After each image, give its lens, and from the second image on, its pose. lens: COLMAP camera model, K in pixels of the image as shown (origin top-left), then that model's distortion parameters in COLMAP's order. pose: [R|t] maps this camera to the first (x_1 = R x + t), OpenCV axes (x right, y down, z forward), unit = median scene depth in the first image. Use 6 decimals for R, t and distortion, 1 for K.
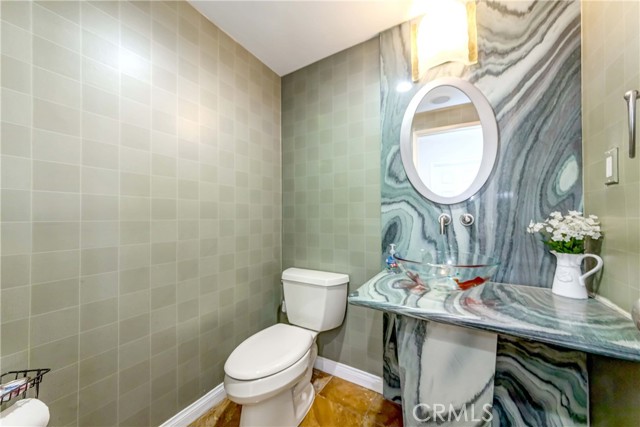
lens RADIAL K [[229.5, 0, 321.6], [0, 229.5, 213.6], [0, 0, 1]] dist [-0.004518, 0.001864]
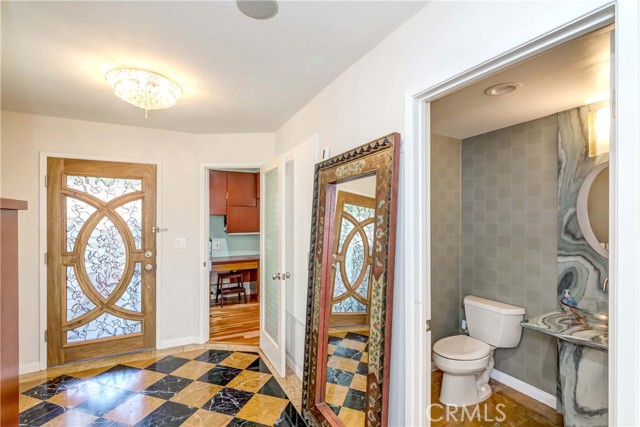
lens RADIAL K [[286.4, 0, 317.1], [0, 286.4, 216.4], [0, 0, 1]] dist [-0.011176, 0.000490]
pose [[0.851884, 0.009190, -0.523650, -0.040067], [-0.004639, 0.999939, 0.010003, -0.262810], [0.523710, -0.006092, 0.851875, -0.977158]]
